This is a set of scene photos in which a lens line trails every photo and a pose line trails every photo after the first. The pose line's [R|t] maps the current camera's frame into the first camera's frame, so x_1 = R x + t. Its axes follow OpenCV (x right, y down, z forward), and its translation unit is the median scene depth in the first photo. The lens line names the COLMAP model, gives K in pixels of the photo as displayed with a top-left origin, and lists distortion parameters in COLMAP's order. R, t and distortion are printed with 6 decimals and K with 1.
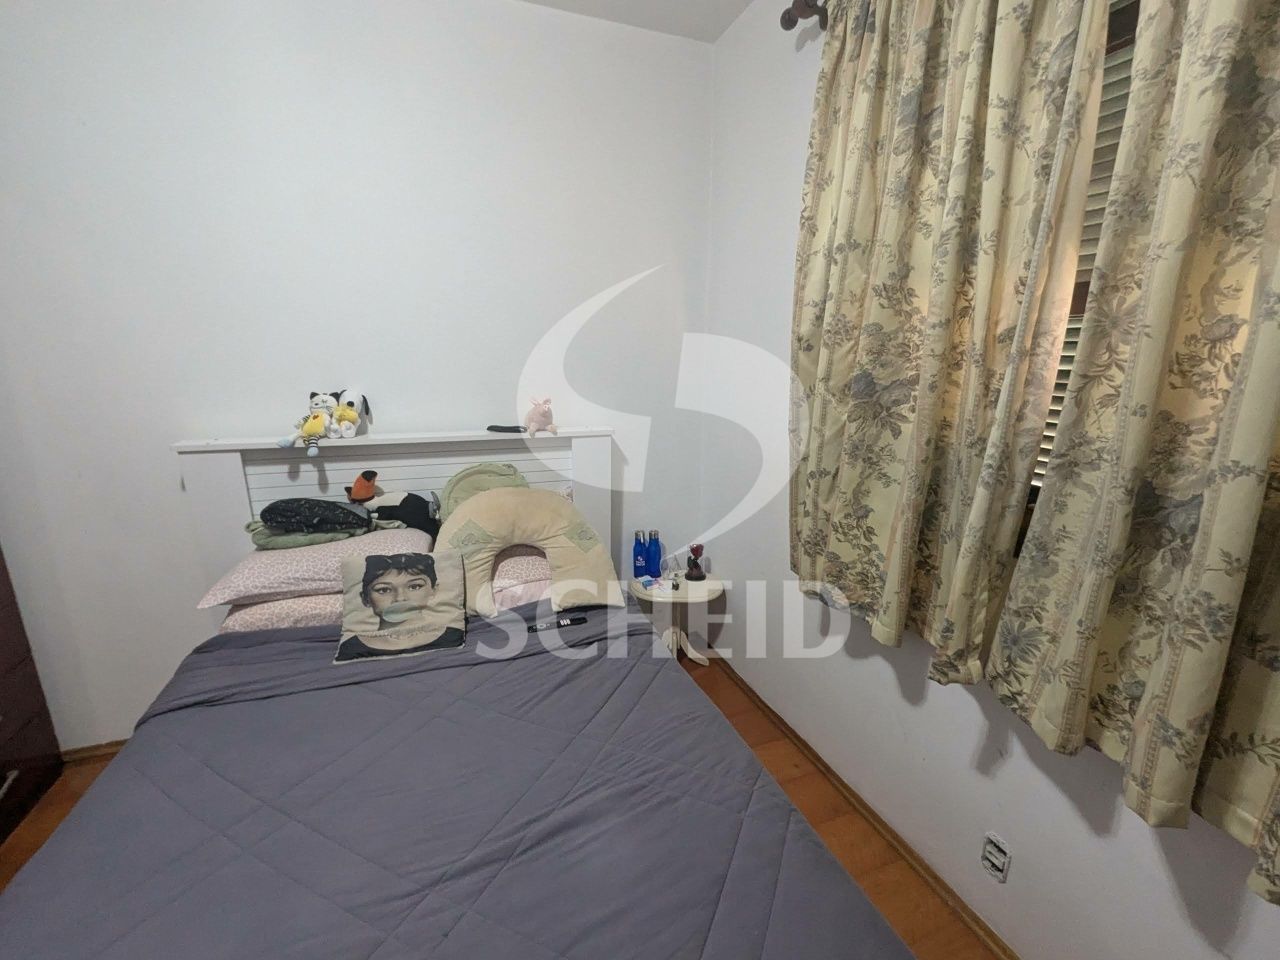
lens RADIAL K [[541.3, 0, 642.5], [0, 541.3, 484.7], [0, 0, 1]] dist [0.002942, -0.000535]
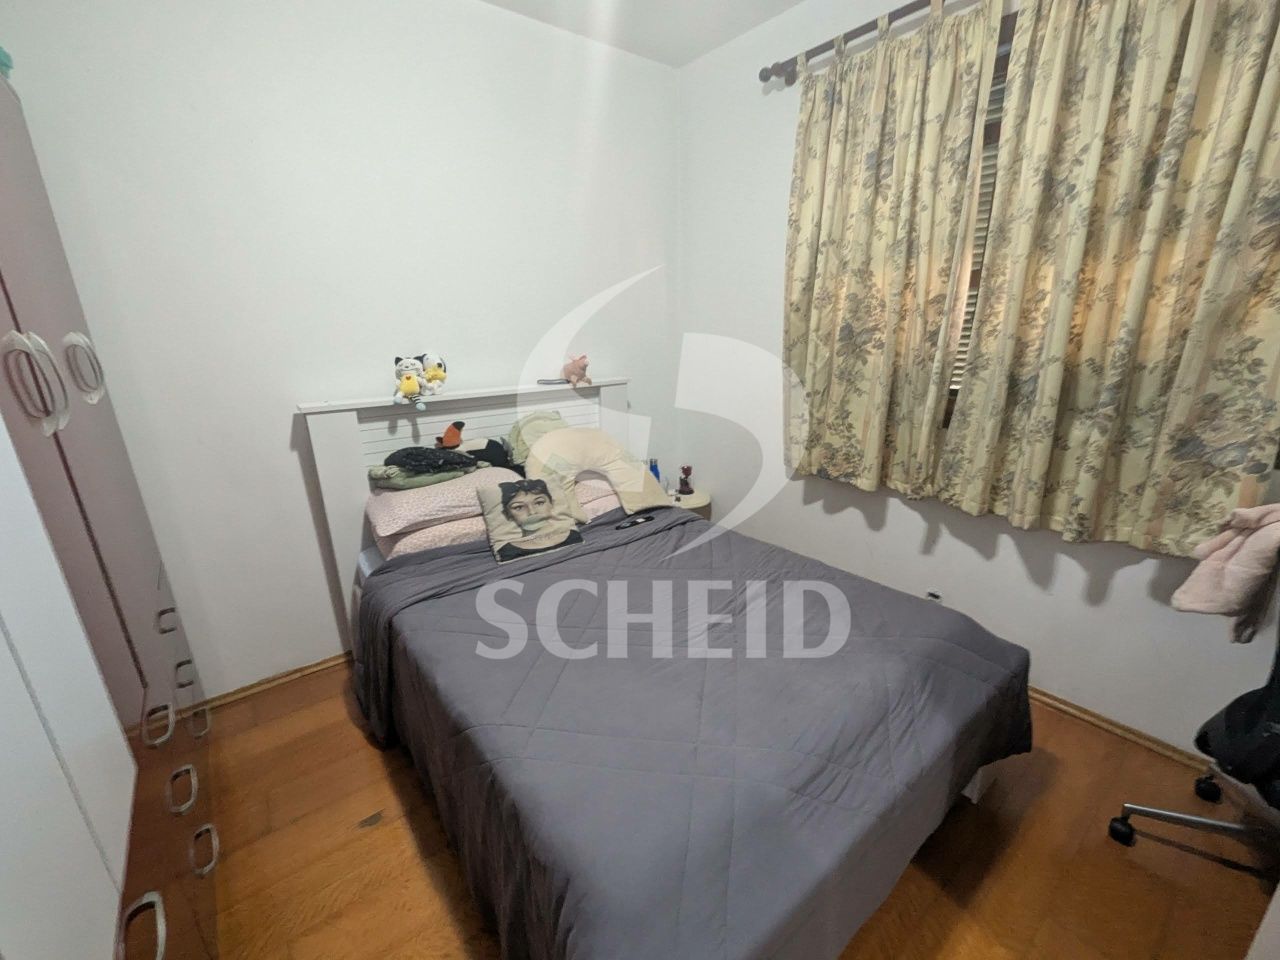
lens RADIAL K [[541.3, 0, 642.5], [0, 541.3, 484.7], [0, 0, 1]] dist [0.002942, -0.000535]
pose [[0.951918, -0.109643, 0.286060, -0.633350], [0.092950, 0.993112, 0.071338, 0.086804], [-0.291911, -0.041318, 0.955552, -0.347518]]
